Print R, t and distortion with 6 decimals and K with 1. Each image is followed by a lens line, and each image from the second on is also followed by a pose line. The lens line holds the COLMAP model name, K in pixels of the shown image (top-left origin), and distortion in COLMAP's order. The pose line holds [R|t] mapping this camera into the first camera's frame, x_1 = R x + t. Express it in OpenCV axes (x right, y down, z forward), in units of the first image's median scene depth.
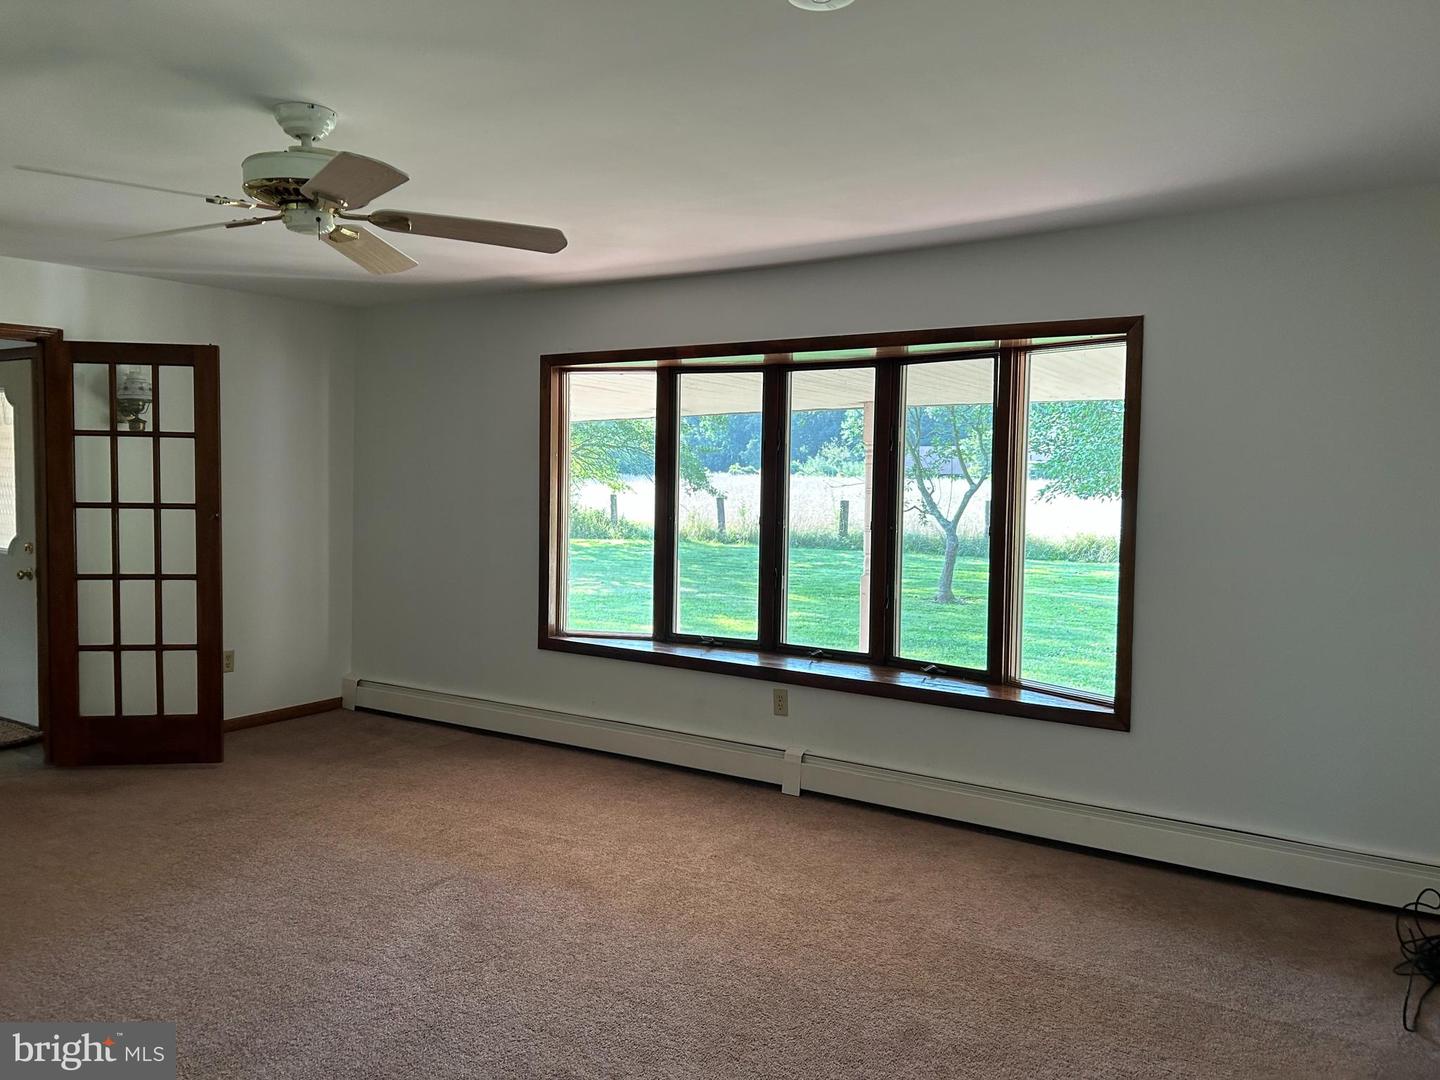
lens RADIAL K [[1088.7, 0, 715.2], [0, 1088.7, 534.4], [0, 0, 1]] dist [0.065288, -0.088297]
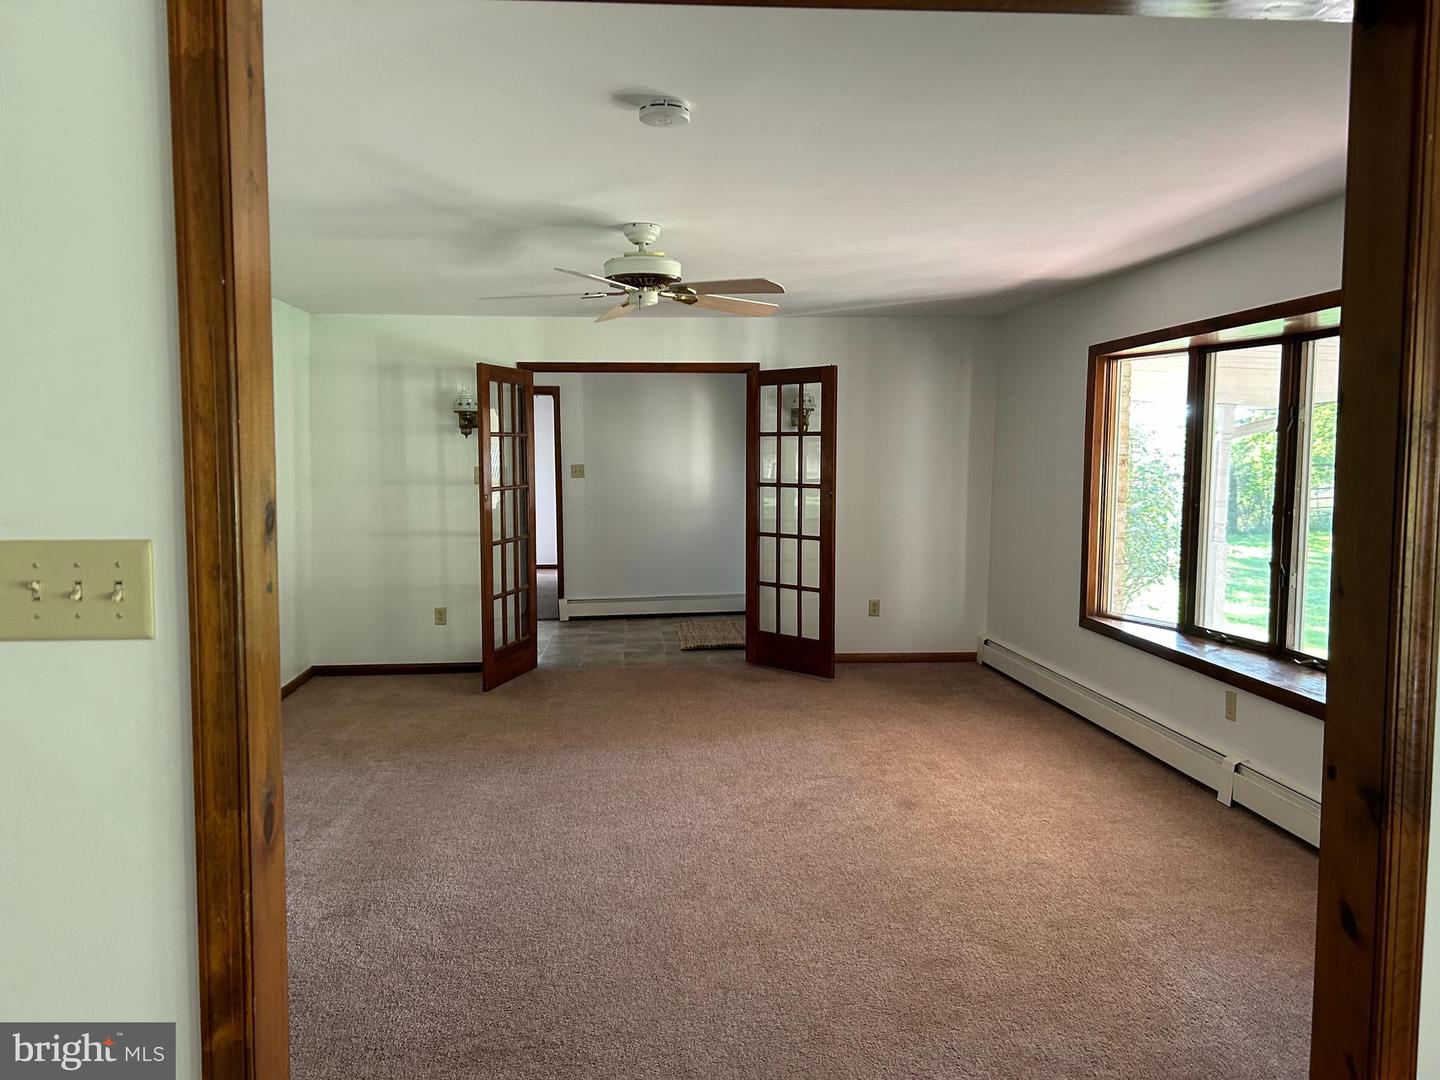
lens RADIAL K [[1088.7, 0, 731.8], [0, 1088.7, 542.3], [0, 0, 1]] dist [0.065288, -0.088297]
pose [[0.630868, 0.056815, -0.773807, 0.502100], [-0.043680, 0.998334, 0.037689, -0.002421], [0.774659, 0.010023, 0.632299, 0.071939]]
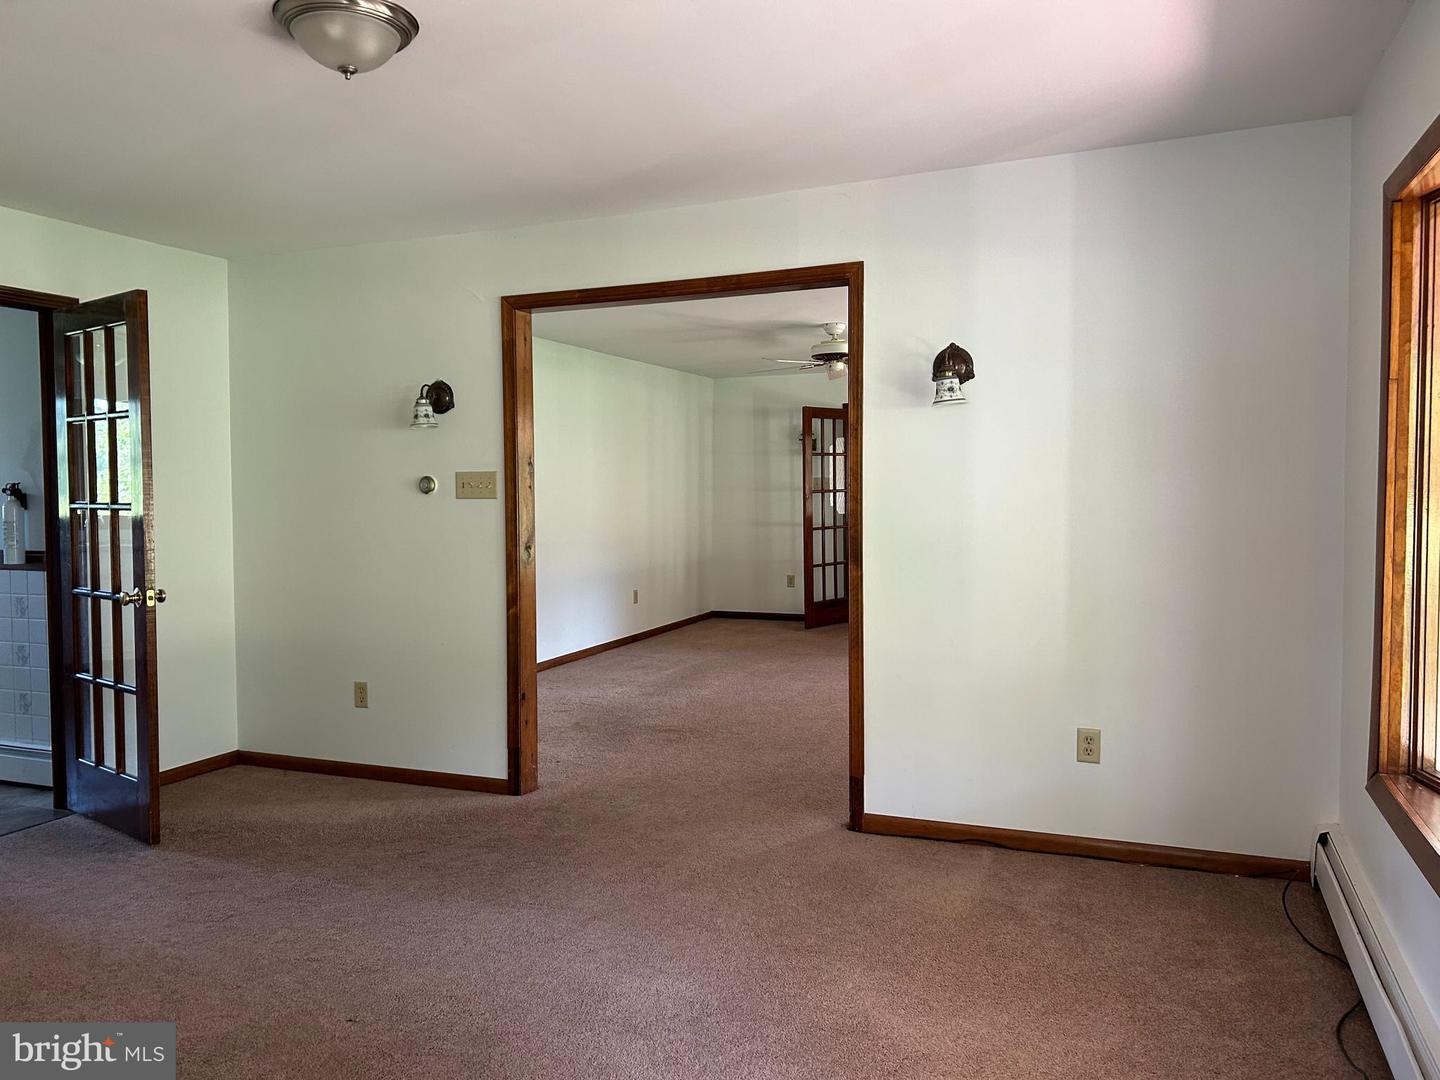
lens RADIAL K [[1088.7, 0, 716.6], [0, 1088.7, 538.5], [0, 0, 1]] dist [0.065288, -0.088297]
pose [[0.201764, 0.035991, -0.978773, 1.155637], [-0.048296, 0.998475, 0.026760, 0.035909], [0.978243, 0.041872, 0.203195, 0.124580]]
